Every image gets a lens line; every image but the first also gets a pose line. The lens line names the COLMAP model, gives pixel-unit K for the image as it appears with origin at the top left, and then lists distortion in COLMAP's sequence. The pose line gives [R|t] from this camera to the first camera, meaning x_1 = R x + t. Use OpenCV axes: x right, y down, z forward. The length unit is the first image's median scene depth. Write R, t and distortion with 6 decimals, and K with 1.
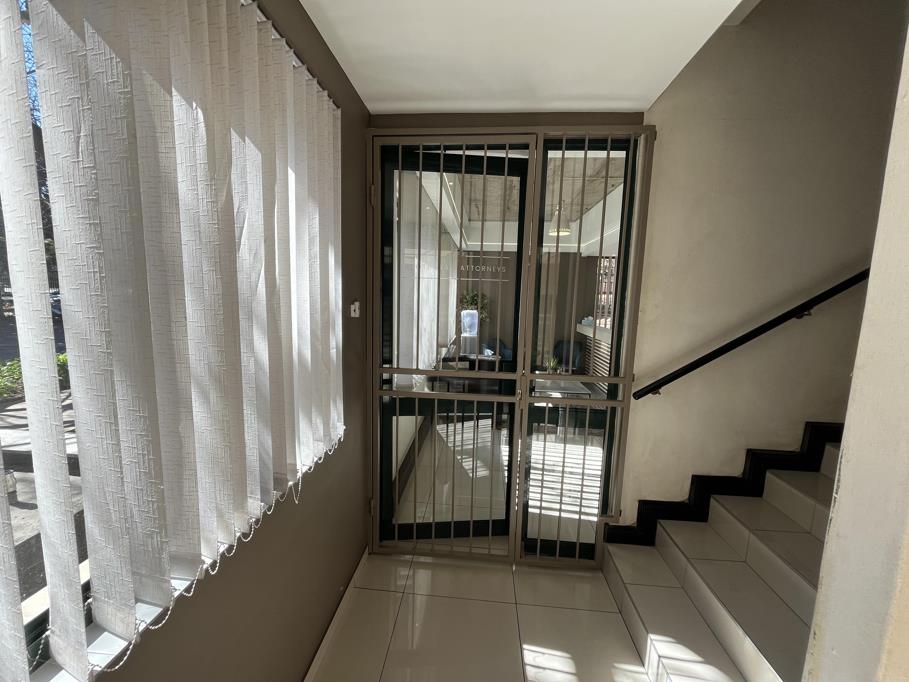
lens RADIAL K [[364.8, 0, 452.0], [0, 364.8, 340.3], [0, 0, 1]] dist [-0.006930, 0.000668]
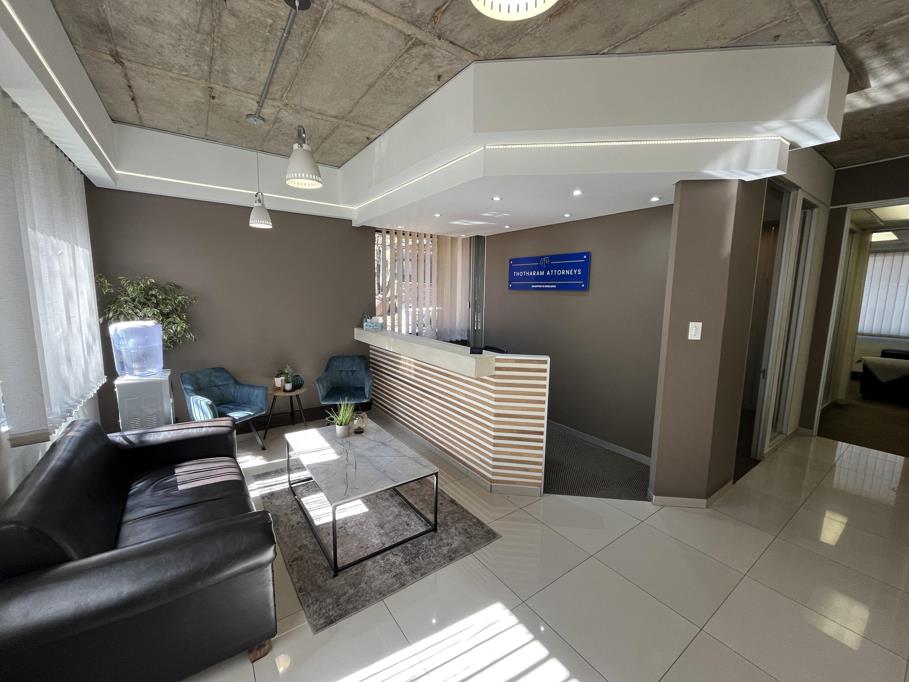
lens RADIAL K [[364.8, 0, 452.0], [0, 364.8, 340.3], [0, 0, 1]] dist [-0.006930, 0.000668]
pose [[0.761894, -0.102517, 0.639537, 0.056222], [0.087185, 0.994641, 0.055575, -0.049274], [-0.641807, 0.013416, 0.766749, 0.415481]]
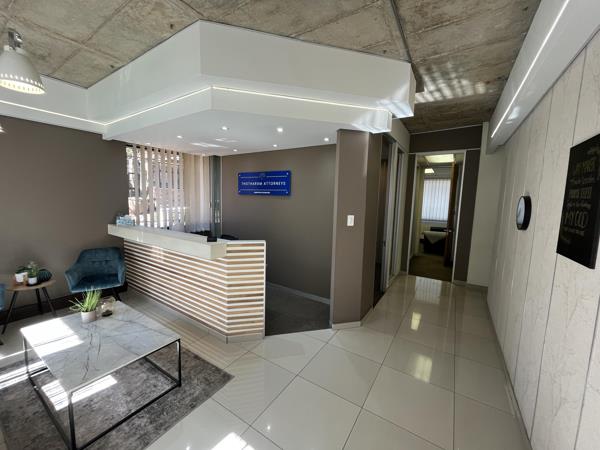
lens RADIAL K [[240.8, 0, 298.3], [0, 240.8, 224.5], [0, 0, 1]] dist [-0.006930, 0.000668]
pose [[0.470194, -0.110962, 0.875560, 0.088254], [0.096659, 0.992572, 0.073883, -0.048586], [-0.877254, 0.049892, 0.477427, 0.425655]]
